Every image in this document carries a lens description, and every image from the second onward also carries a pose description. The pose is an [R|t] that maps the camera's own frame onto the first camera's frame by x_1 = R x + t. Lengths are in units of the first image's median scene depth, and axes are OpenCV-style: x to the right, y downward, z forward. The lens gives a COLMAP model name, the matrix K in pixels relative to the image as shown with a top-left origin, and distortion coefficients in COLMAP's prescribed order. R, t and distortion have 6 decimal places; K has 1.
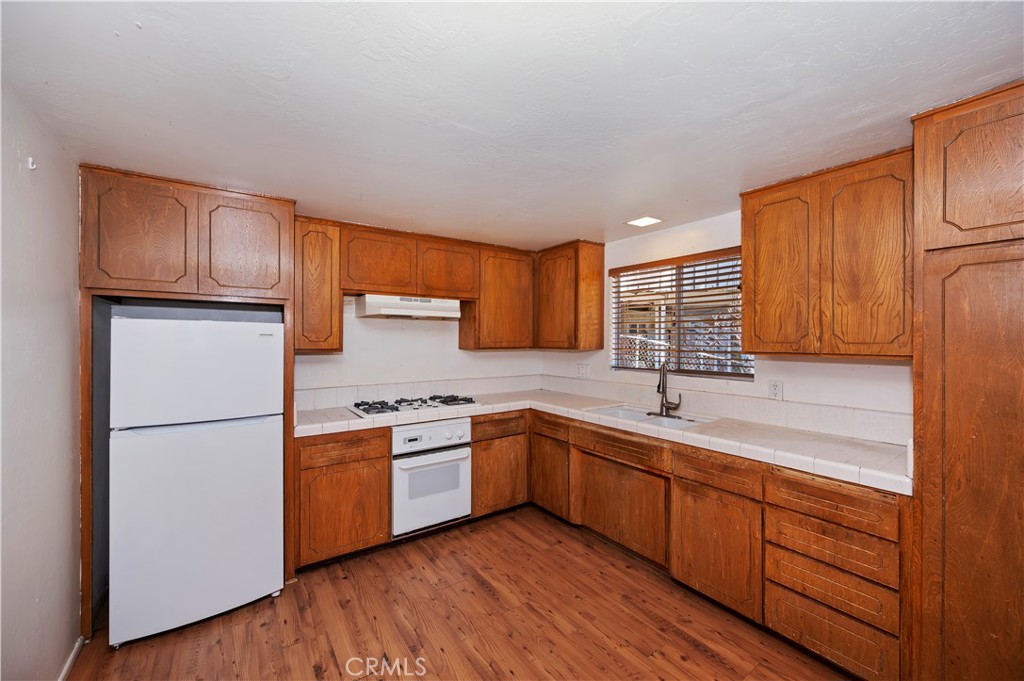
lens RADIAL K [[406.2, 0, 512.0], [0, 406.2, 340.5], [0, 0, 1]] dist [-0.000941, -0.000047]
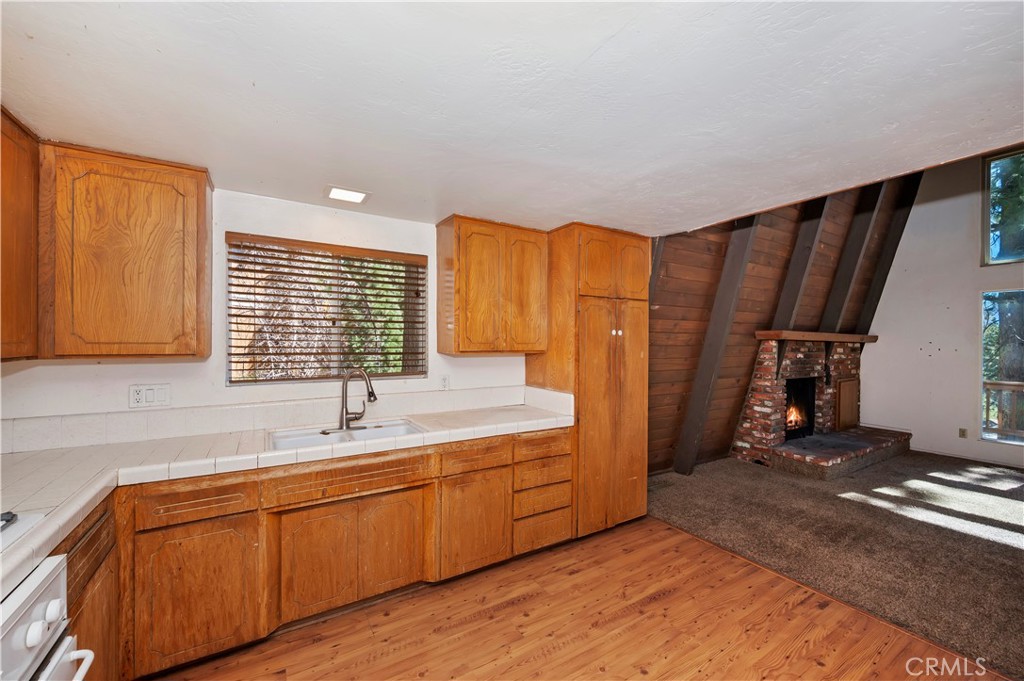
lens RADIAL K [[408.8, 0, 516.2], [0, 408.8, 345.0], [0, 0, 1]] dist [0.006195, -0.000204]
pose [[0.052344, -0.005847, 0.998612, -0.495338], [-0.001029, 0.999982, 0.005909, 0.001767], [-0.998629, -0.001336, 0.052337, 0.642392]]
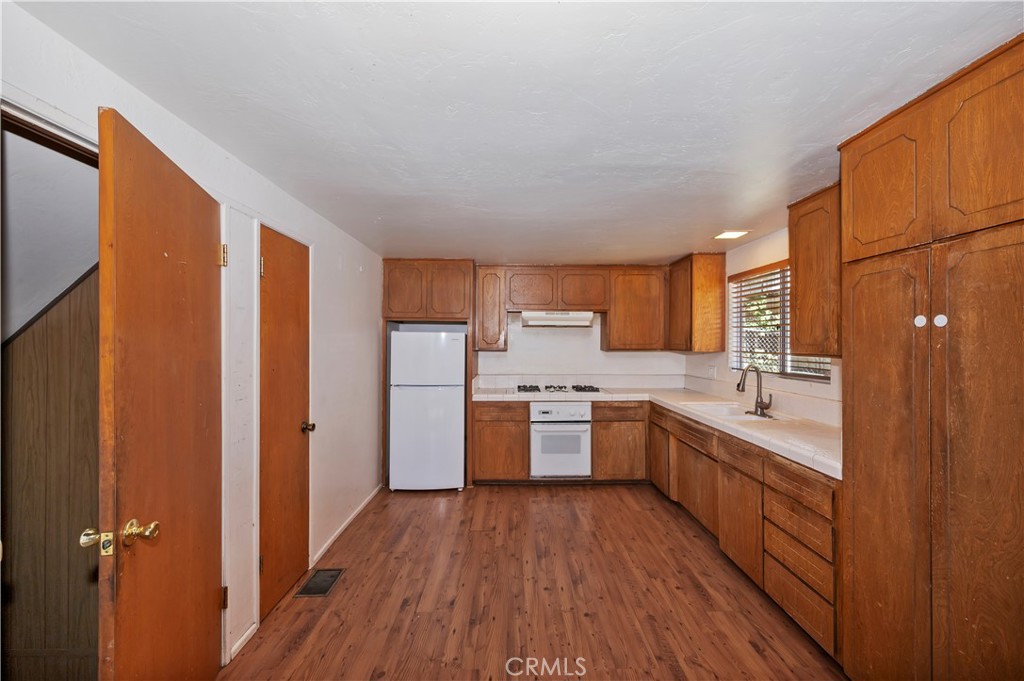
lens RADIAL K [[406.2, 0, 512.0], [0, 406.2, 340.5], [0, 0, 1]] dist [-0.000941, -0.000047]
pose [[0.822991, -0.002917, -0.568047, 0.481093], [-0.001999, 0.999966, -0.008032, 0.002987], [0.568051, 0.007745, 0.822957, -0.248138]]
